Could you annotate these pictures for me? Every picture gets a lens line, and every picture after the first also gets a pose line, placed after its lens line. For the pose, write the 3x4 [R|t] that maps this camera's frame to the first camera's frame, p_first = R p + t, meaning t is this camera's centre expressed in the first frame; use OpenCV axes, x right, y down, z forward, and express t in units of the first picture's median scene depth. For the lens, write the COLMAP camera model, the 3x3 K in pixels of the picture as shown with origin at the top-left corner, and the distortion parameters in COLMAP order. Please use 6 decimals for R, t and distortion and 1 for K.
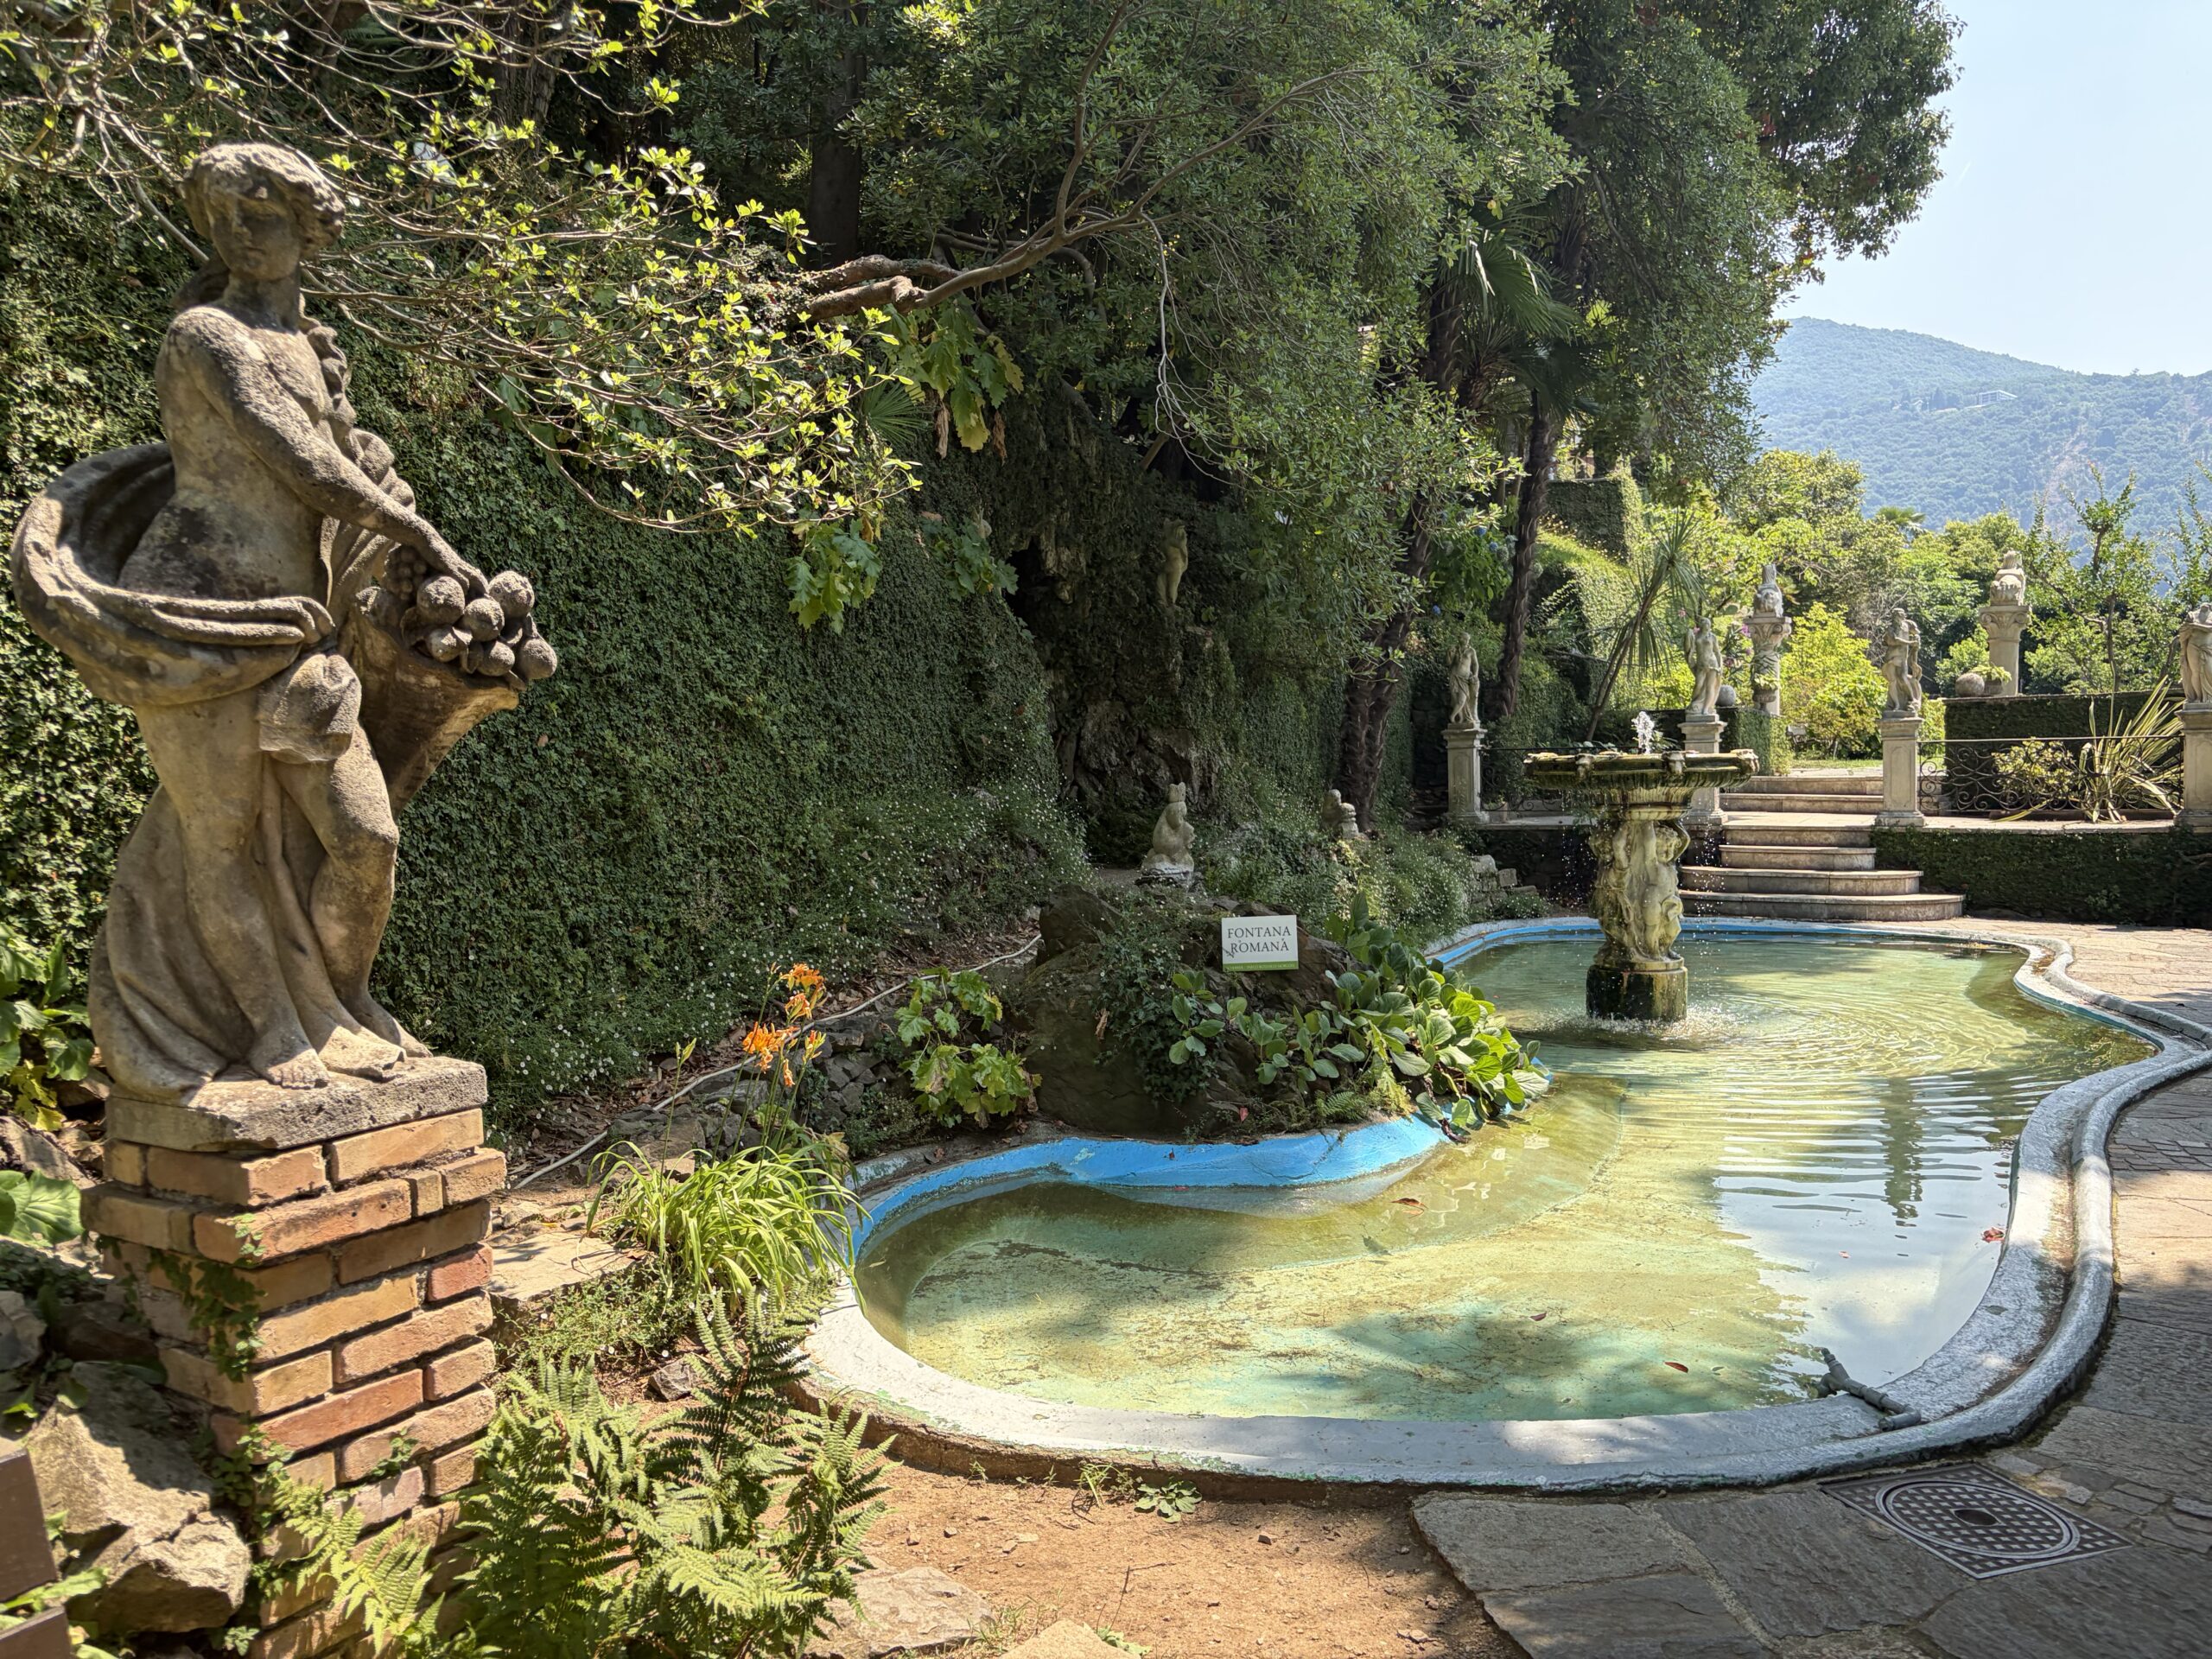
lens RADIAL K [[1643.6, 0, 1097.2], [0, 1643.6, 826.9], [0, 0, 1]] dist [0.018707, -0.021562]
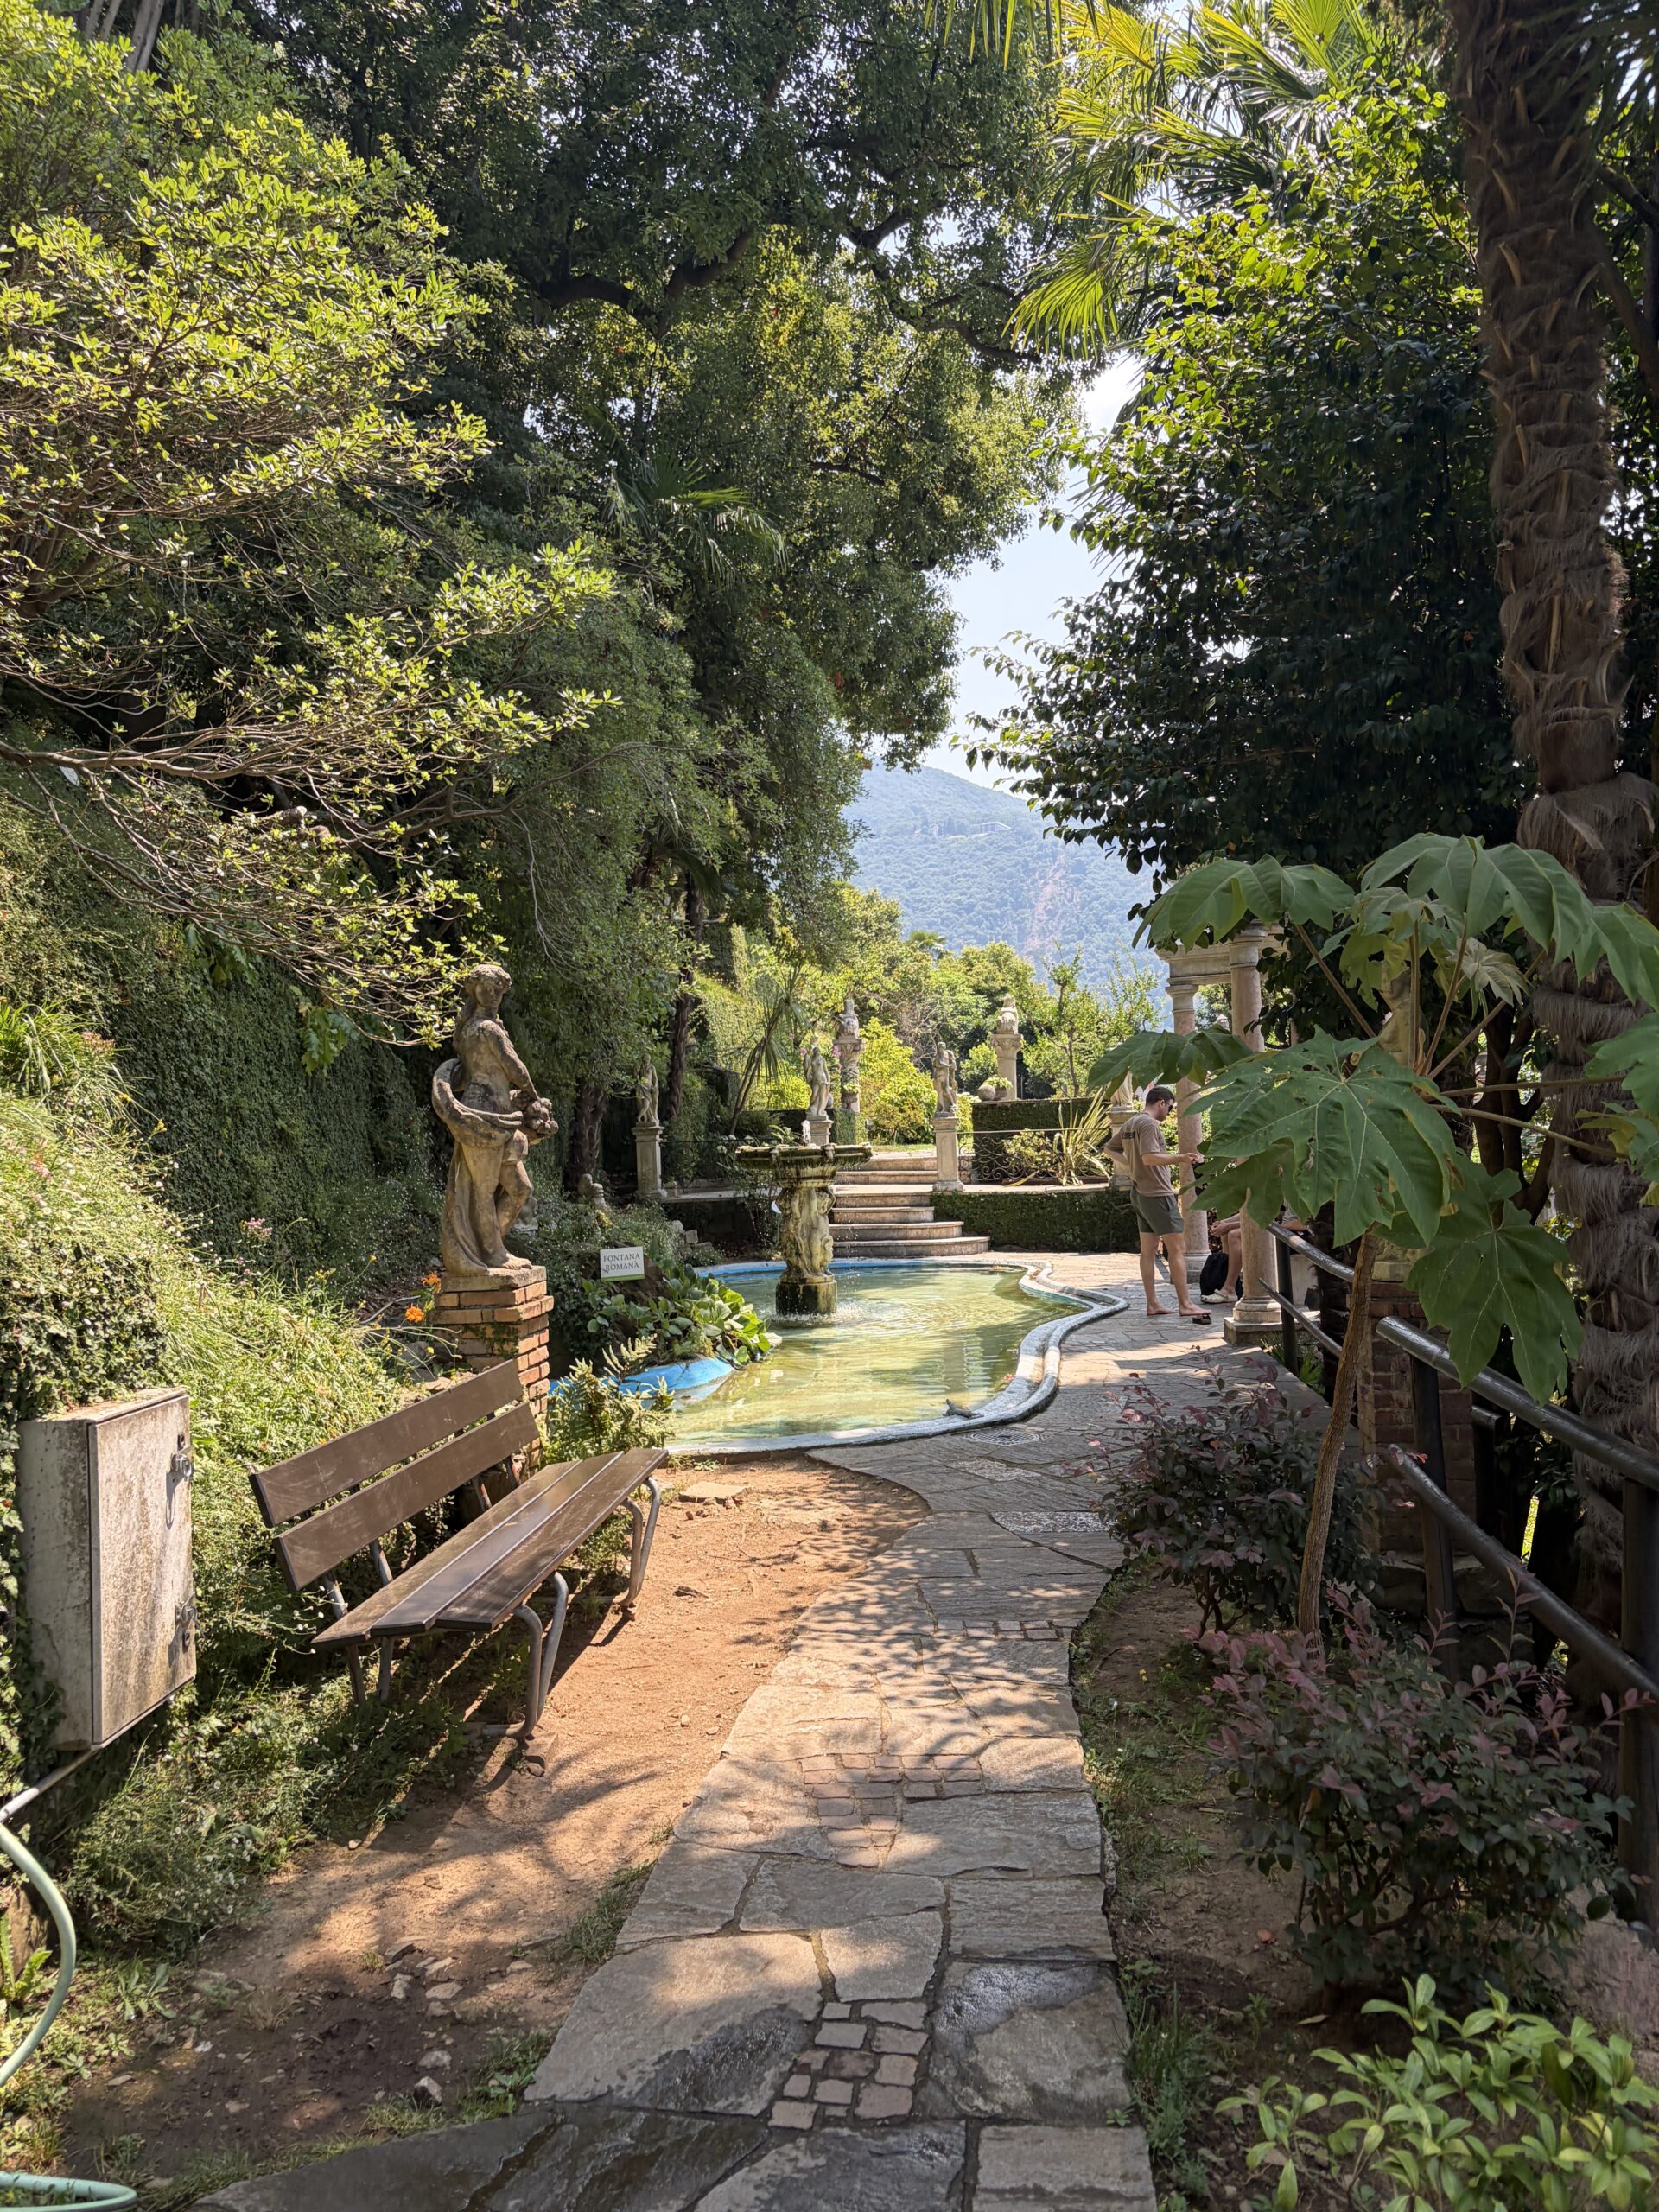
lens RADIAL K [[1643.6, 0, 832.0], [0, 1643.6, 1107.6], [0, 0, 1]] dist [0.018707, -0.021562]
pose [[0.923838, -0.007102, 0.382718, -0.156439], [0.032130, 0.997738, -0.059045, 0.007916], [-0.381433, 0.066845, 0.921977, -0.292193]]
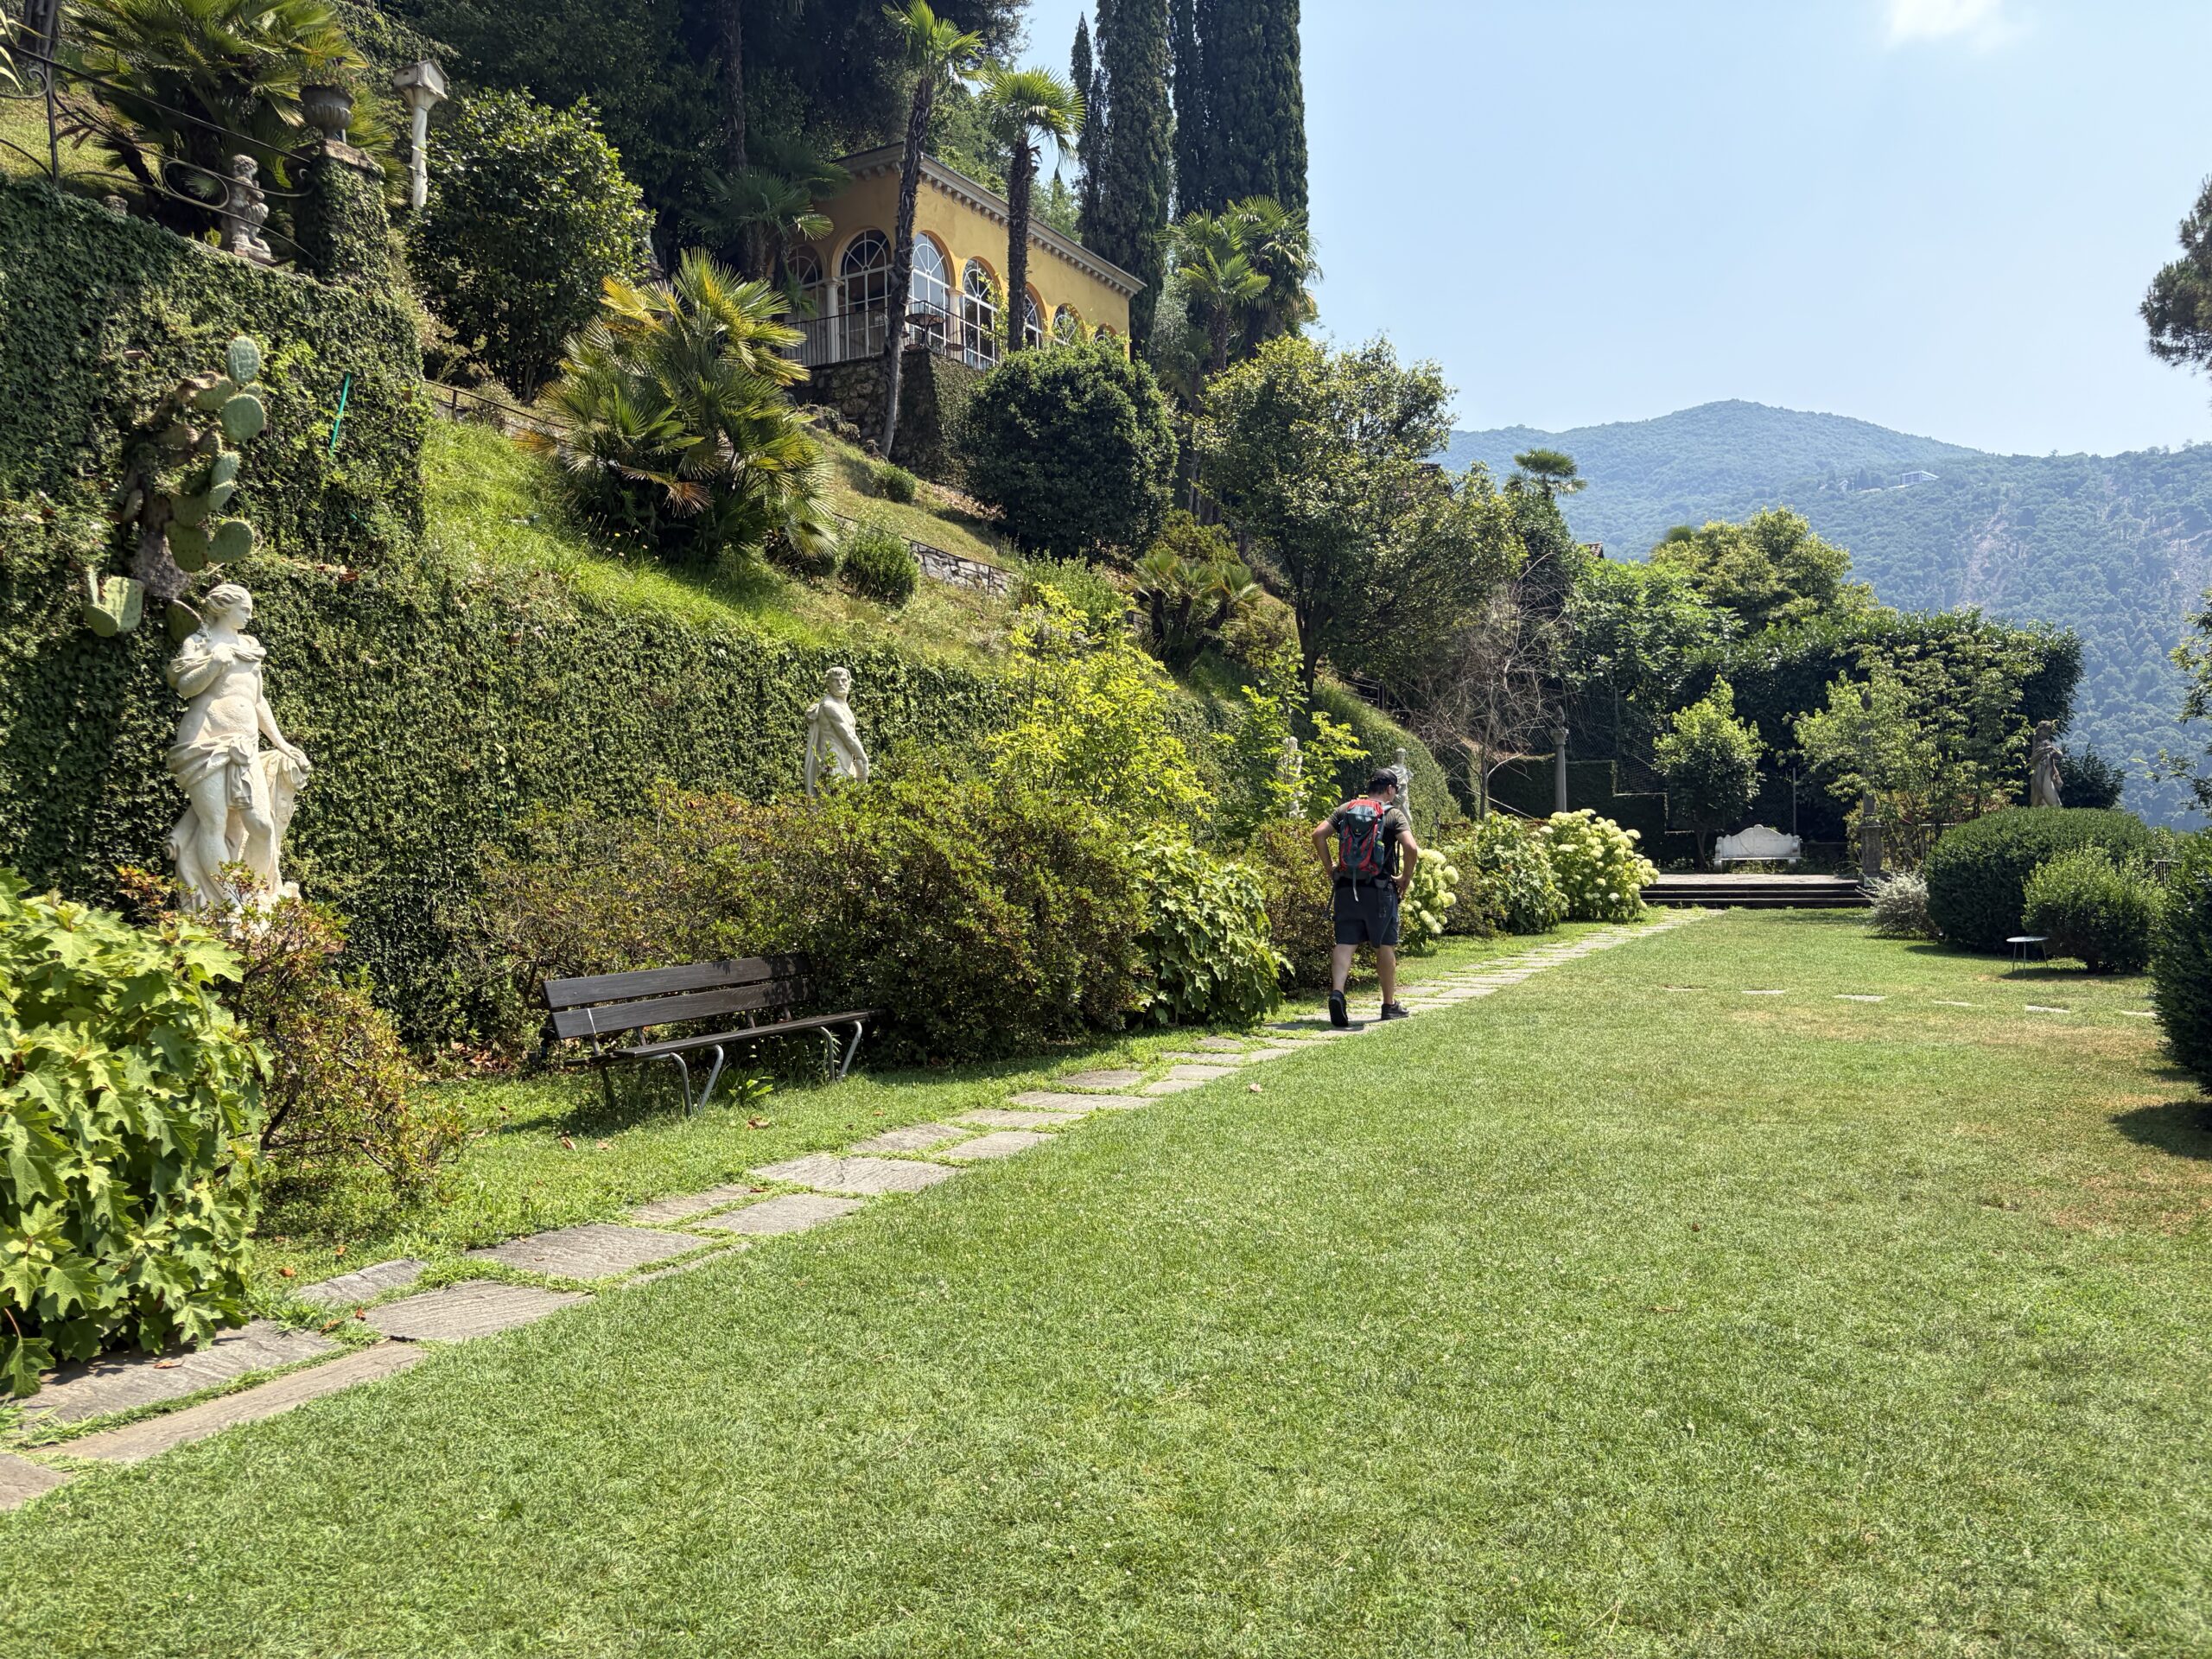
lens RADIAL K [[1643.6, 0, 1103.5], [0, 1643.6, 819.6], [0, 0, 1]] dist [0.018707, -0.021562]
pose [[0.999473, 0.002641, 0.032351, 1.019397], [-0.001040, 0.998779, -0.049394, -0.143949], [-0.032442, 0.049334, 0.998255, 1.454632]]
